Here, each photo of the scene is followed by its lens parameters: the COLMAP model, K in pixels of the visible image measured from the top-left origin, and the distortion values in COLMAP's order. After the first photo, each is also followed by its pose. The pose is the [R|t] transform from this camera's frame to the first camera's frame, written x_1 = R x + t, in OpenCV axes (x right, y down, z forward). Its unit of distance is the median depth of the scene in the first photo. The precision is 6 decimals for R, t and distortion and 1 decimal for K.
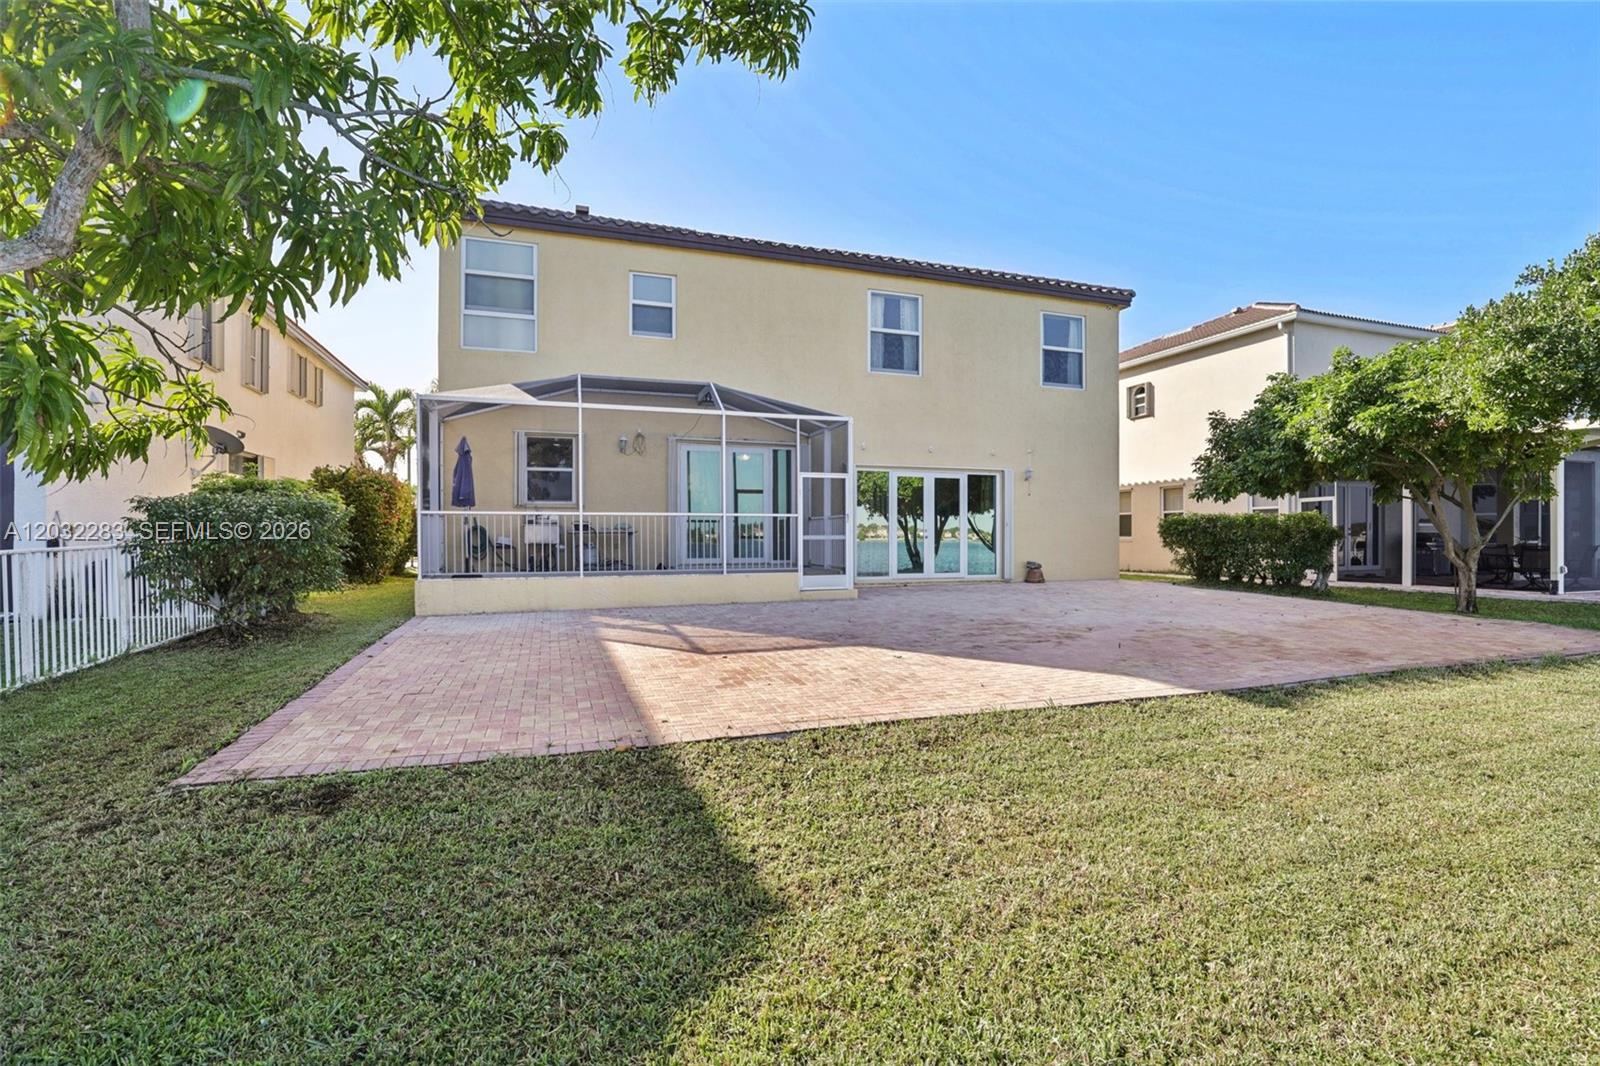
lens RADIAL K [[727.2, 0, 809.6], [0, 727.2, 534.8], [0, 0, 1]] dist [-0.020833, 0.006427]
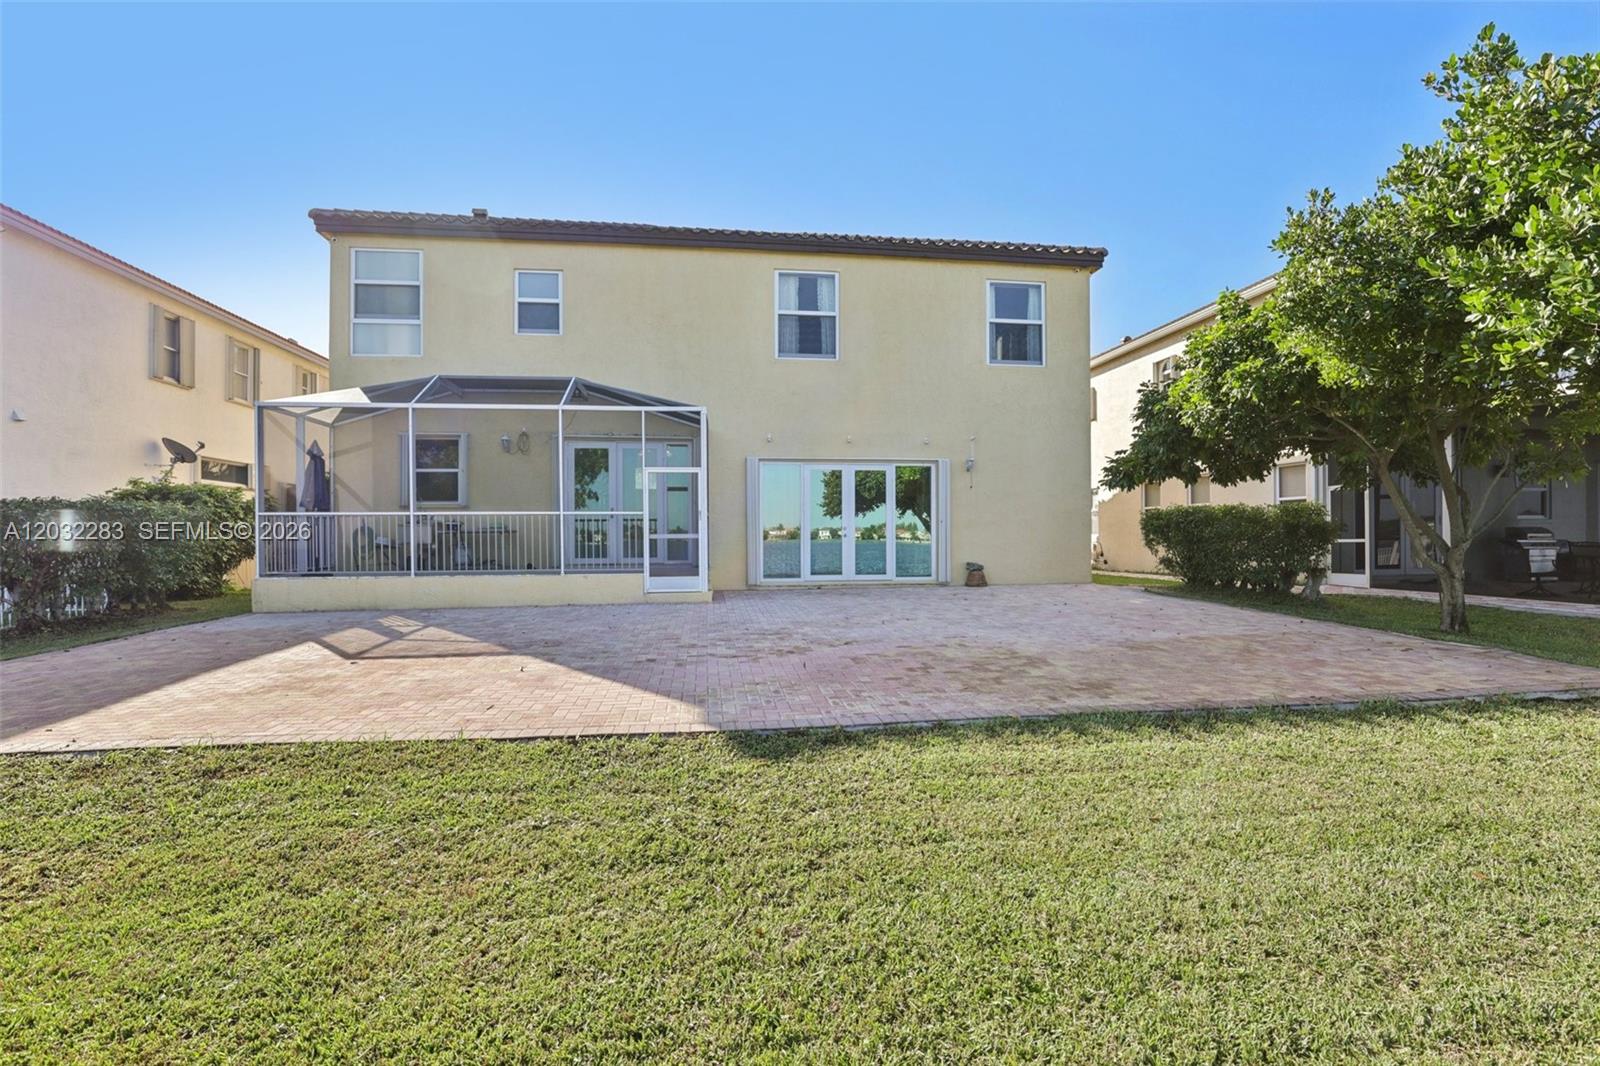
lens RADIAL K [[727.2, 0, 797.8], [0, 727.2, 535.0], [0, 0, 1]] dist [-0.020833, 0.006427]
pose [[0.979345, -0.004329, -0.202152, 0.321824], [0.004554, 0.999989, 0.000648, 0.001828], [0.202147, -0.001556, 0.979354, 0.101447]]
